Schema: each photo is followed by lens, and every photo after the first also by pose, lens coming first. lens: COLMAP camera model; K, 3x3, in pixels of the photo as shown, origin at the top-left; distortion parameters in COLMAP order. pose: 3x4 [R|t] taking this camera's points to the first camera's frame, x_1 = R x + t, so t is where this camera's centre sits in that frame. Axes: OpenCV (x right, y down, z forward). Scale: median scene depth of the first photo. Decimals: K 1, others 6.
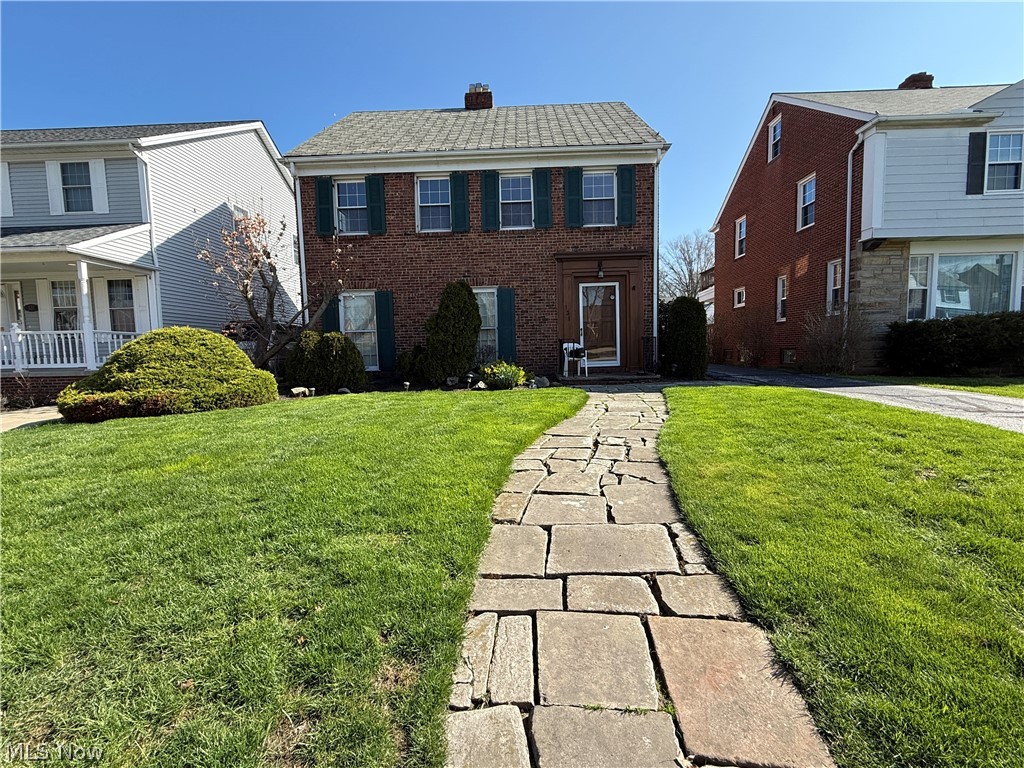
lens RADIAL K [[442.0, 0, 512.0], [0, 442.0, 383.9], [0, 0, 1]] dist [-0.000540, -0.001052]
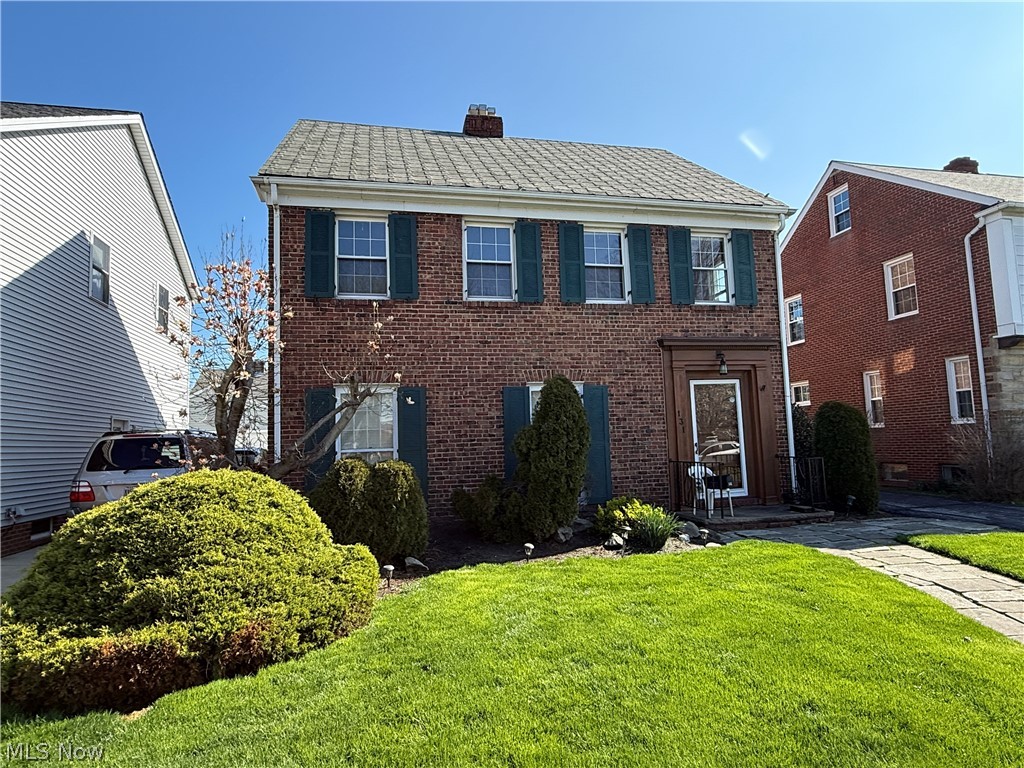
lens RADIAL K [[611.7, 0, 511.5], [0, 611.7, 386.5], [0, 0, 1]] dist [-0.003204, -0.001470]
pose [[0.968115, 0.014205, 0.250102, -0.378561], [0.030045, 0.984600, -0.172223, -0.057874], [-0.248696, 0.174246, 0.952779, 0.137966]]
